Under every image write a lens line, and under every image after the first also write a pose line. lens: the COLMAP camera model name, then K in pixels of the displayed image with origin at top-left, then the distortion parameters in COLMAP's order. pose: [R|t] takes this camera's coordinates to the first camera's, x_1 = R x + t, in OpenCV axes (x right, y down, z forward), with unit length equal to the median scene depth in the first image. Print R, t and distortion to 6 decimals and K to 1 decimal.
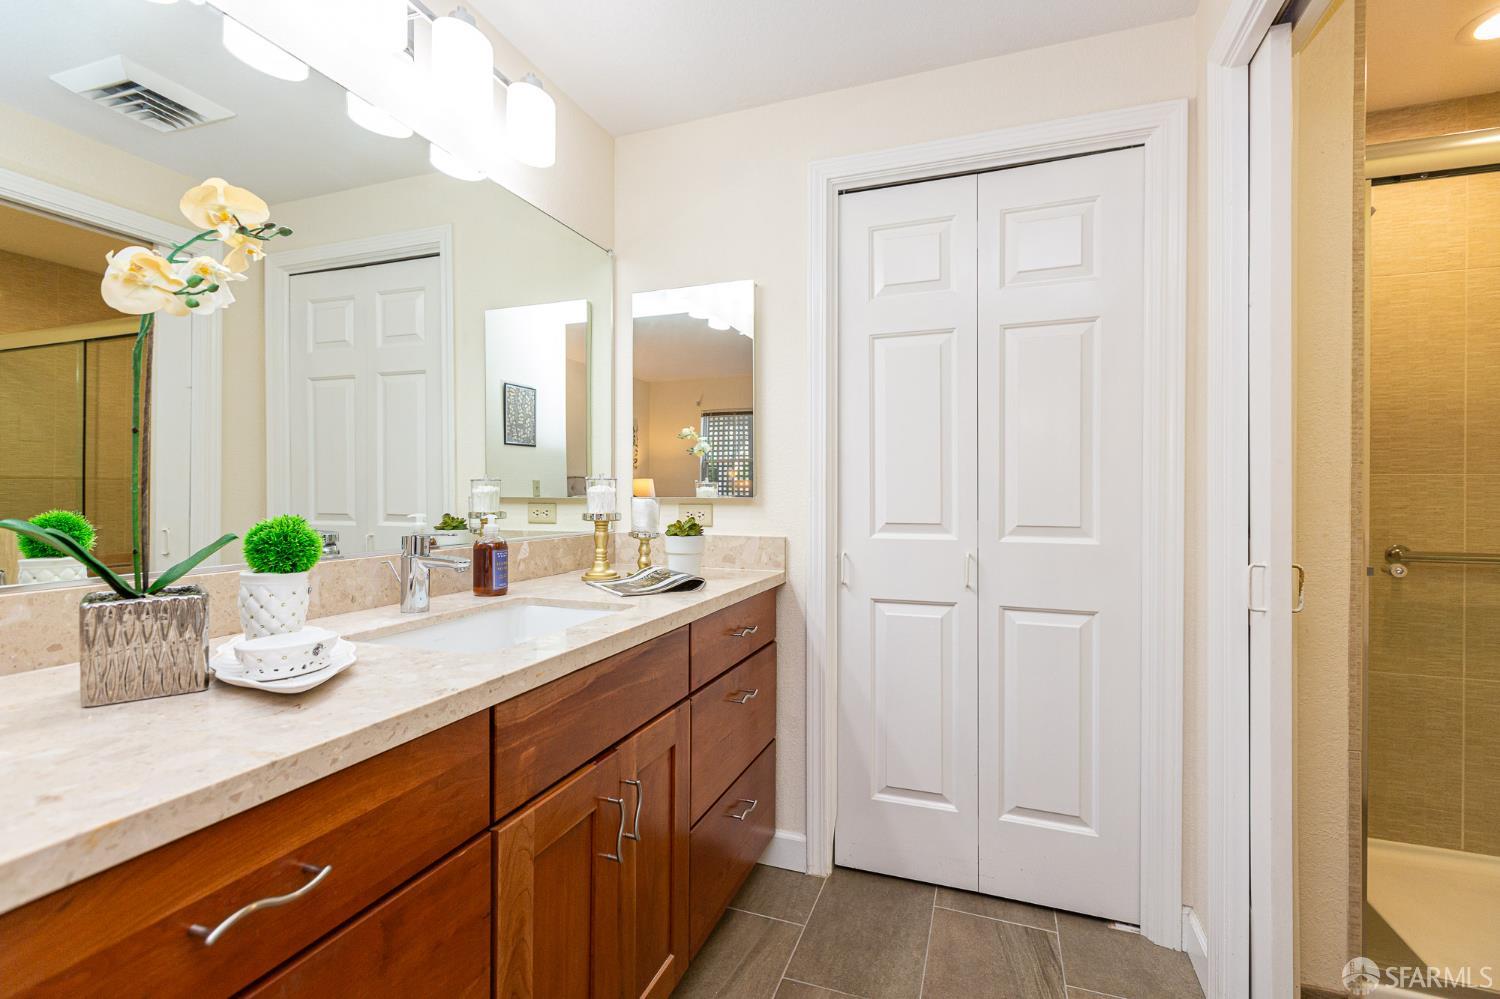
lens RADIAL K [[665.4, 0, 747.3], [0, 665.4, 494.7], [0, 0, 1]] dist [0.001796, -0.000676]
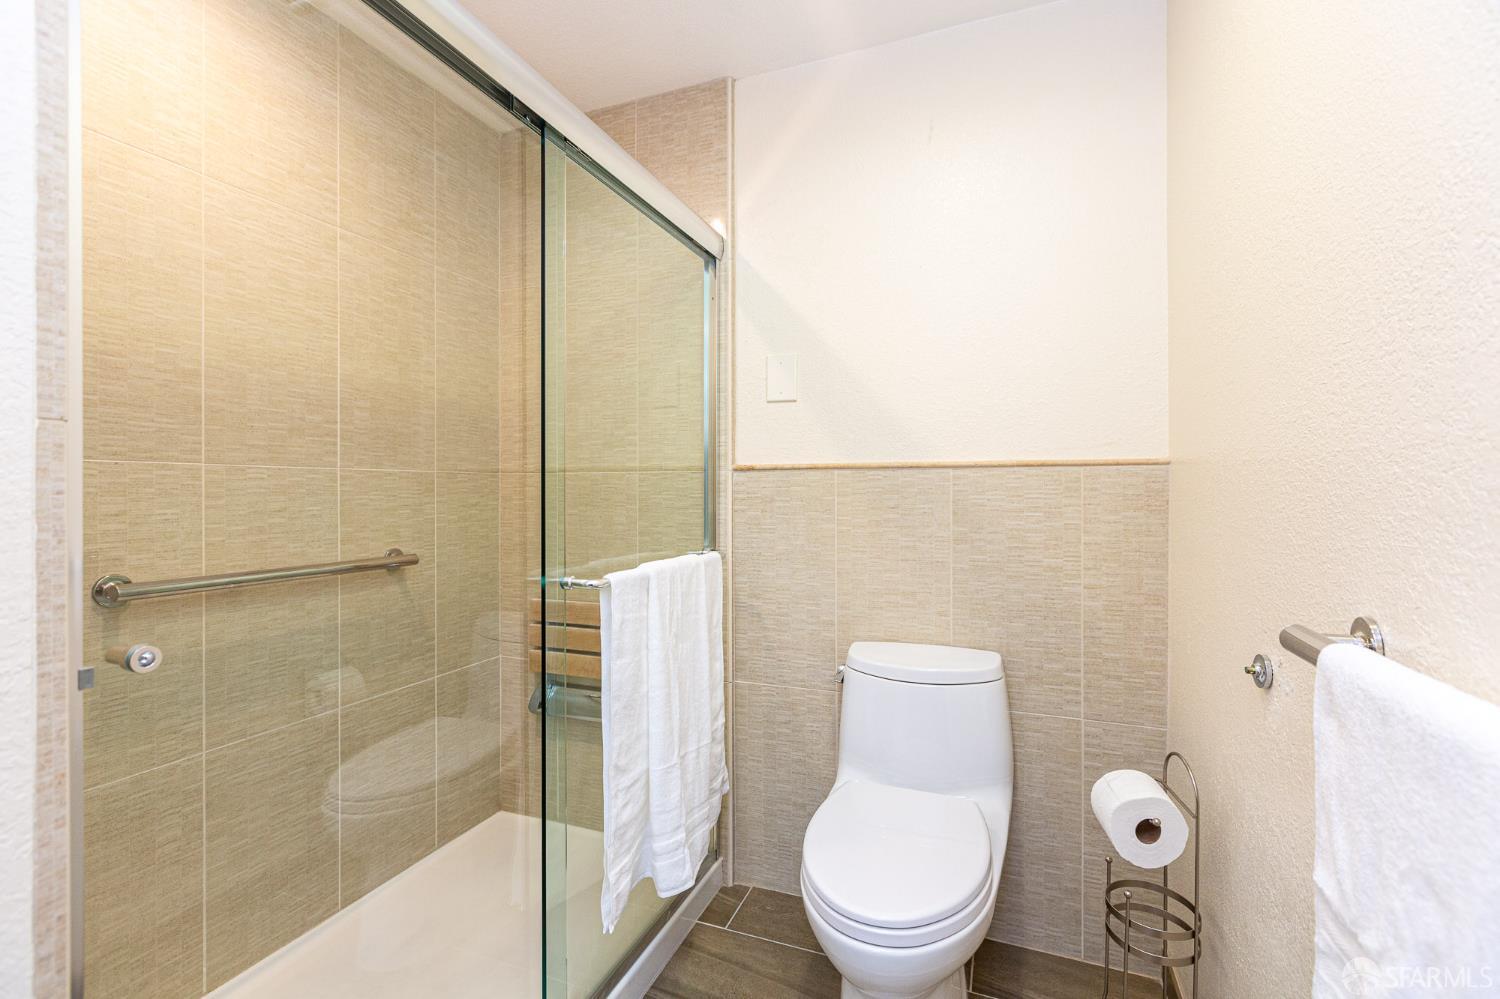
lens RADIAL K [[665.4, 0, 746.8], [0, 665.4, 492.7], [0, 0, 1]] dist [0.001796, -0.000676]
pose [[0.006779, -0.006557, 0.999956, 0.517334], [0.002225, 0.999976, 0.006542, -0.005253], [-0.999975, 0.002181, 0.006794, 0.579246]]
